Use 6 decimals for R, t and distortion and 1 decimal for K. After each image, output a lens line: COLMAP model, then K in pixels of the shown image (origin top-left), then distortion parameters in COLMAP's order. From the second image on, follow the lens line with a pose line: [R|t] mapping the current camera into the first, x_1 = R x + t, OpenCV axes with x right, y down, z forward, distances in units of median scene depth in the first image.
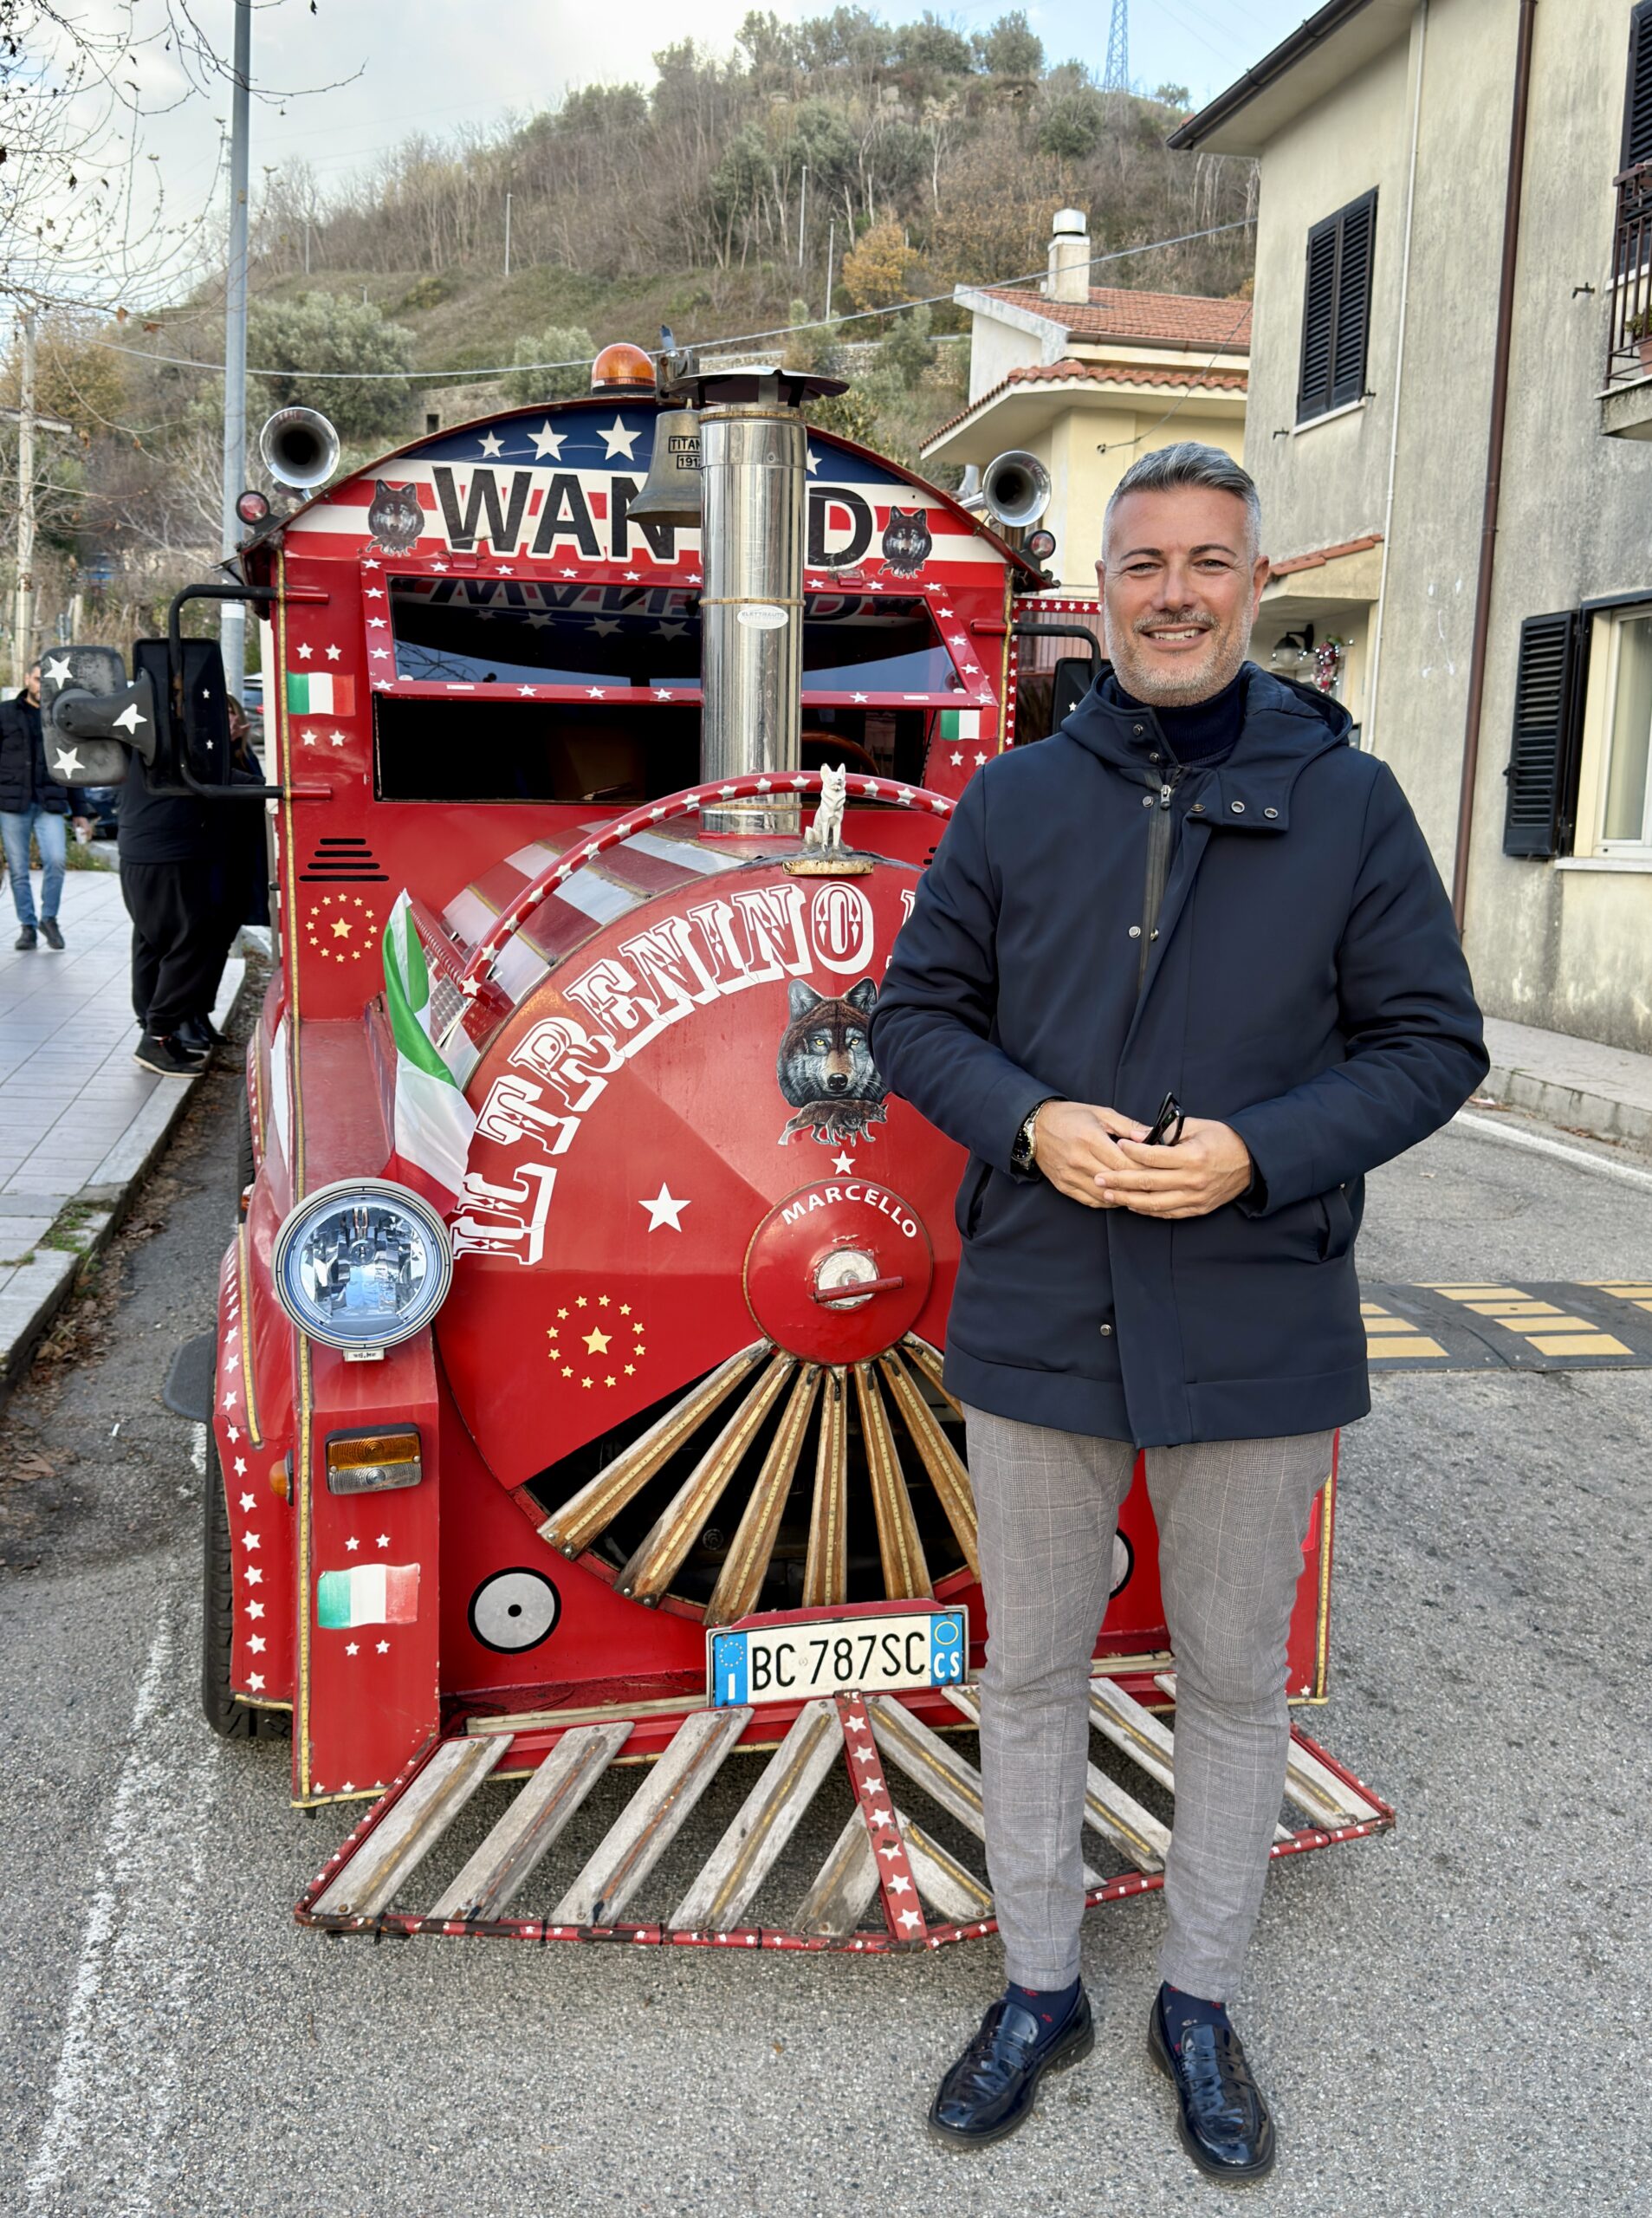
lens RADIAL K [[2317.3, 0, 875.9], [0, 2317.3, 1115.1], [0, 0, 1]] dist [0.060871, 0.000000]
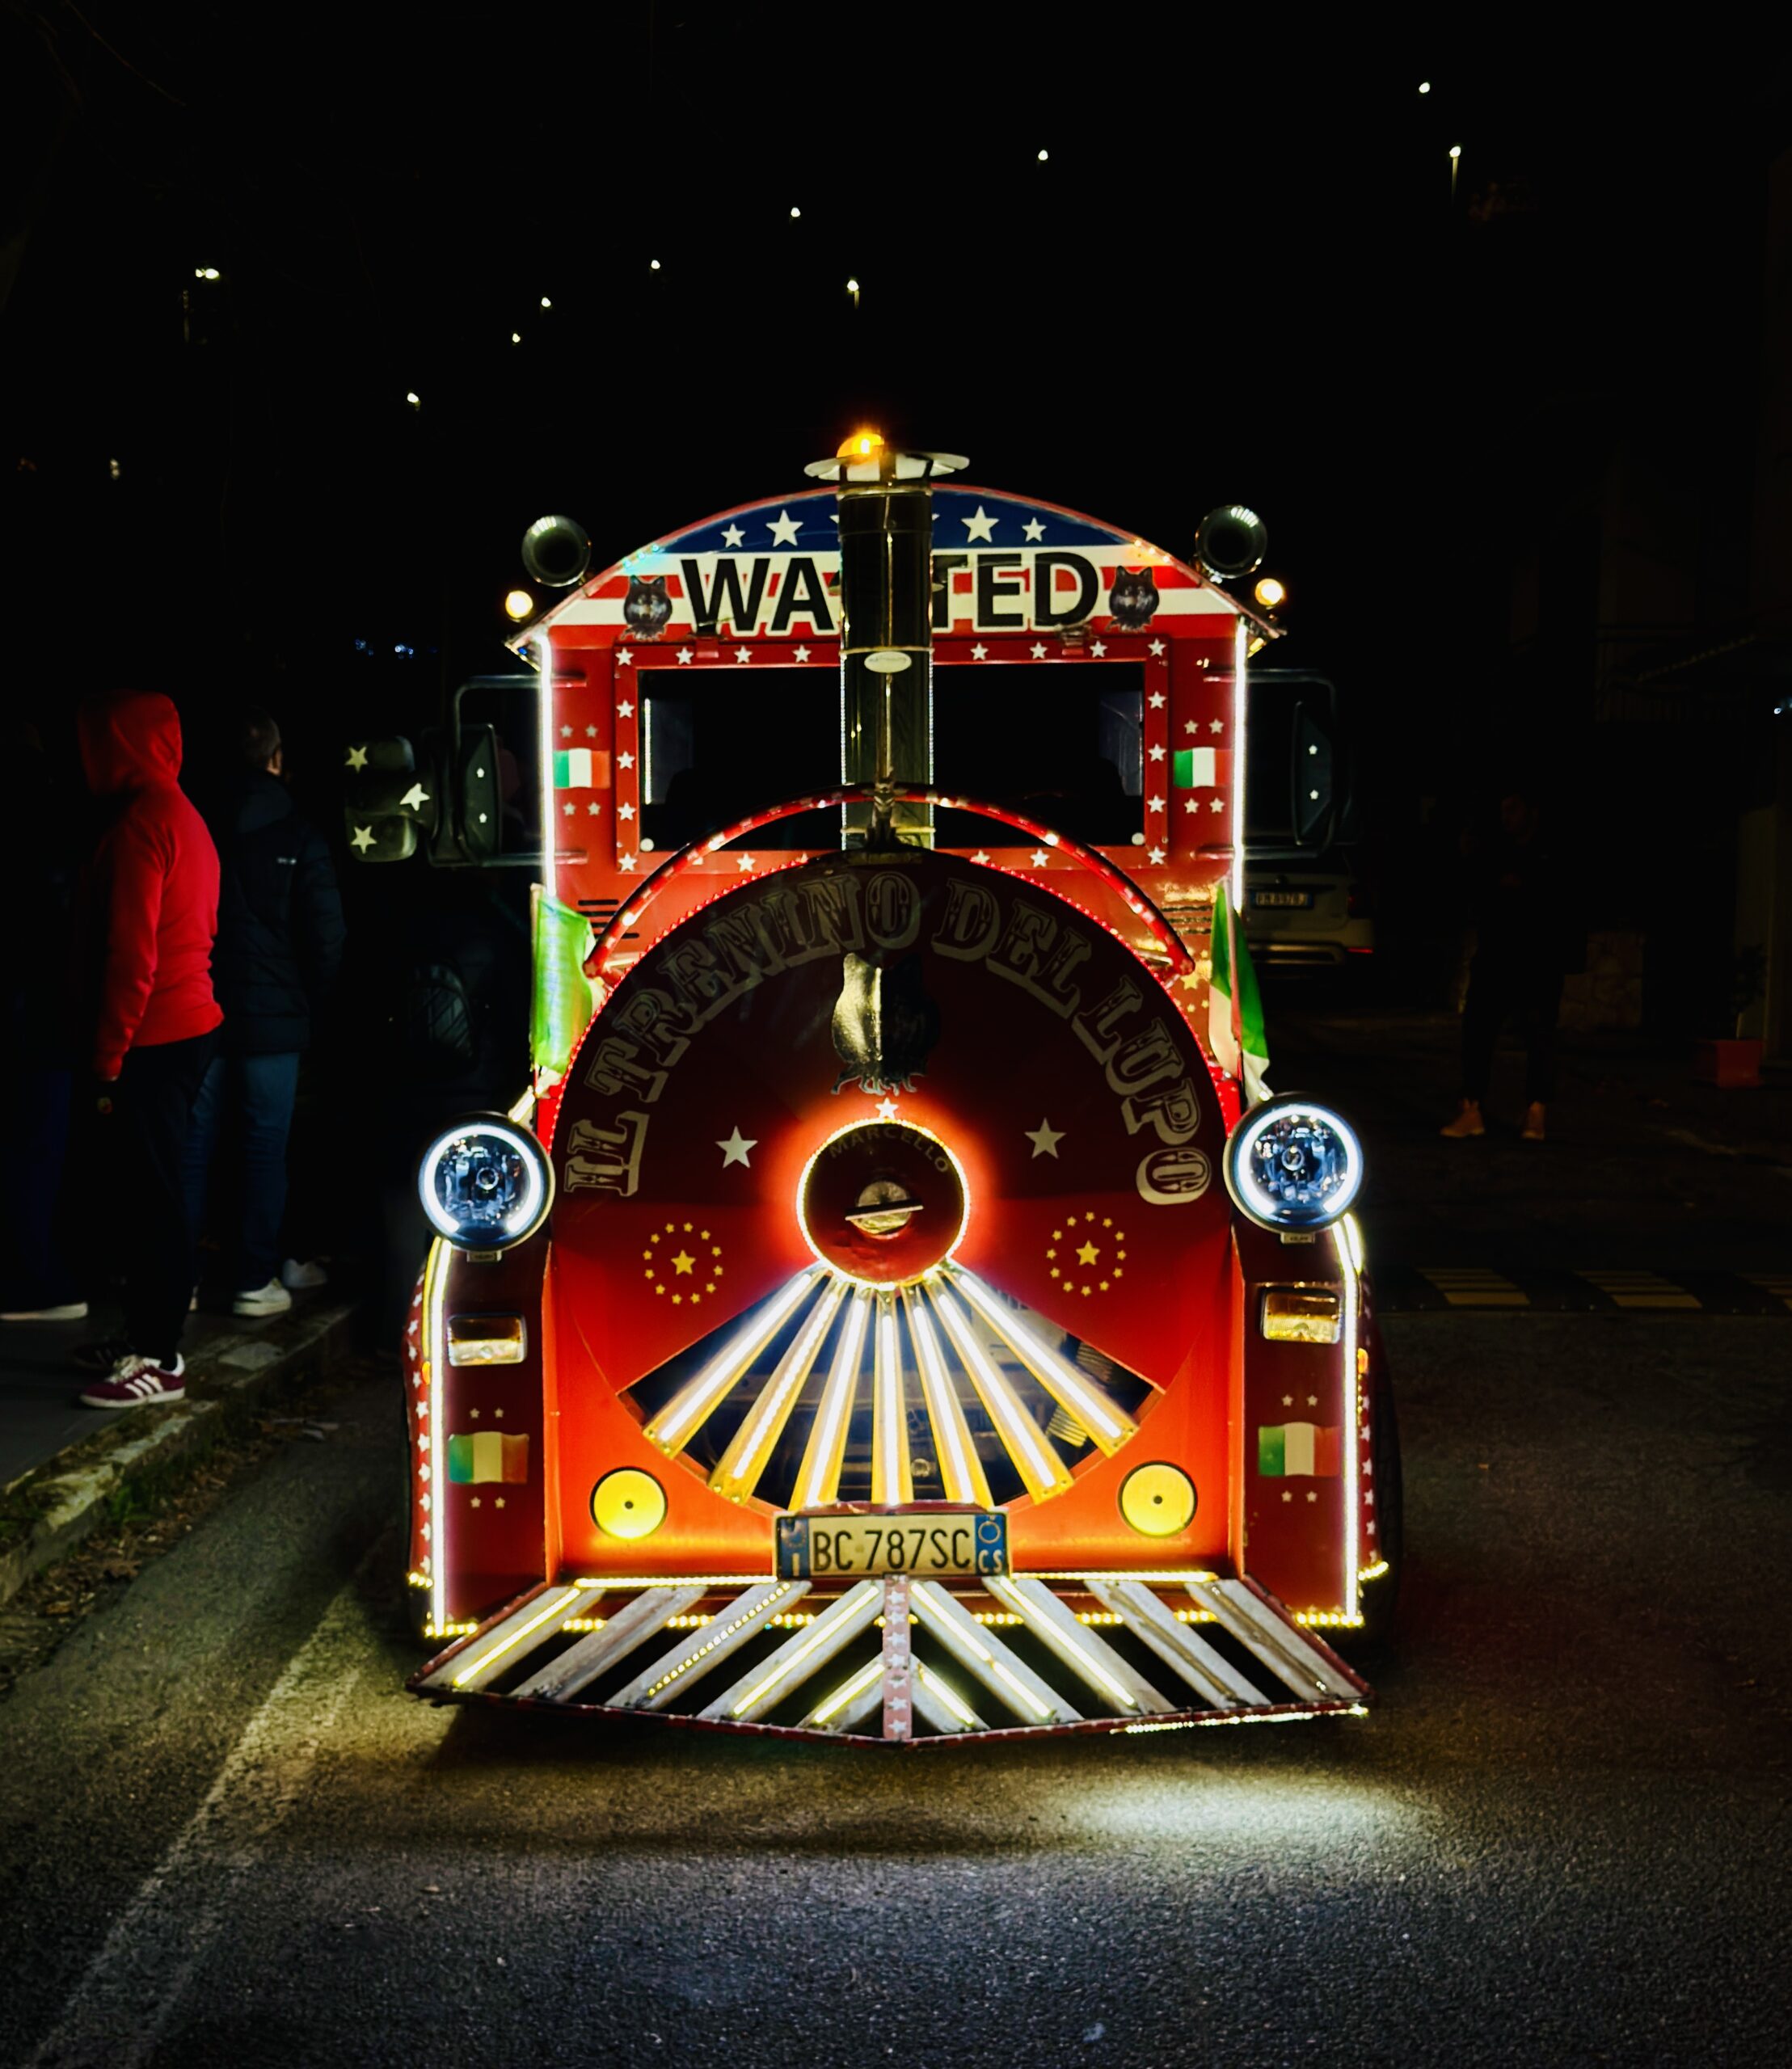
lens RADIAL K [[3137.7, 0, 760.7], [0, 3137.7, 1155.5], [0, 0, 1]] dist [-0.008683, 0.000000]
pose [[0.956956, -0.012036, -0.289984, 0.367674], [-0.014291, 0.995974, -0.088500, 0.177537], [0.289881, 0.088834, 0.952931, -0.497316]]
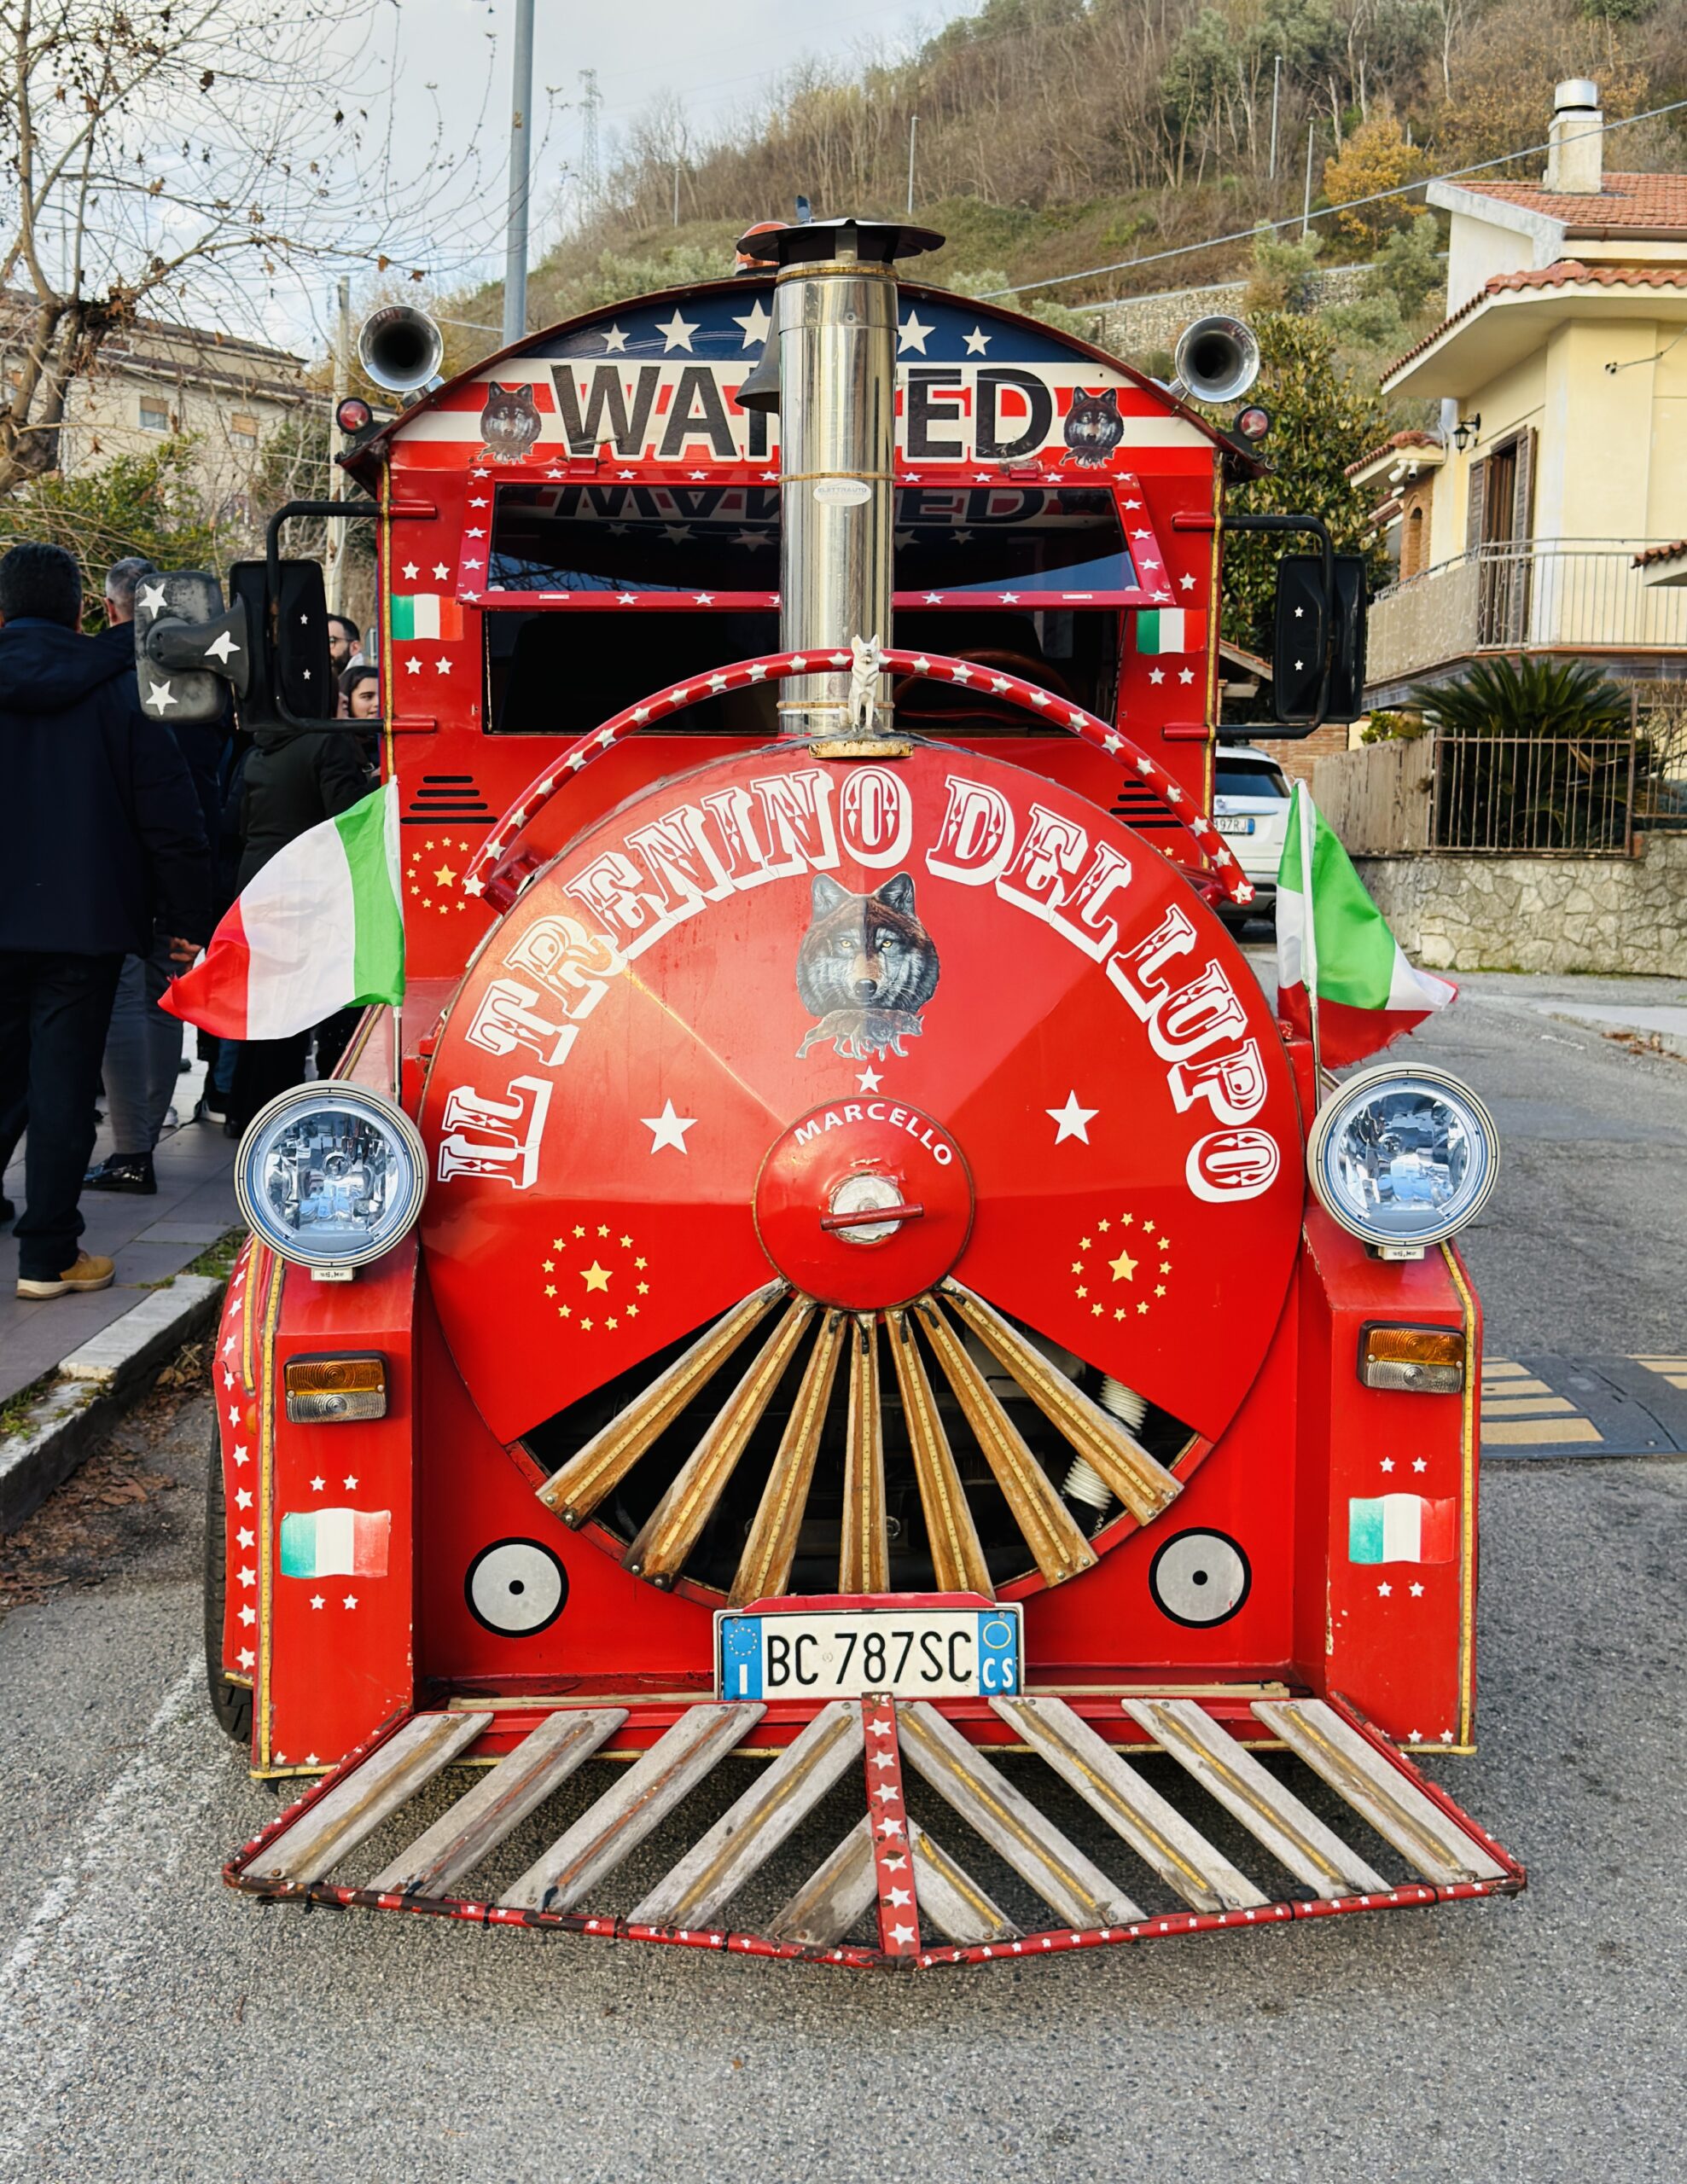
lens RADIAL K [[2929.3, 0, 770.3], [0, 2929.3, 986.6], [0, 0, 1]] dist [0.086898, 0.000000]
pose [[0.979082, -0.002263, -0.203453, 0.170216], [-0.015249, 0.996310, -0.084466, 0.077598], [0.202894, 0.085802, 0.975434, -0.098664]]
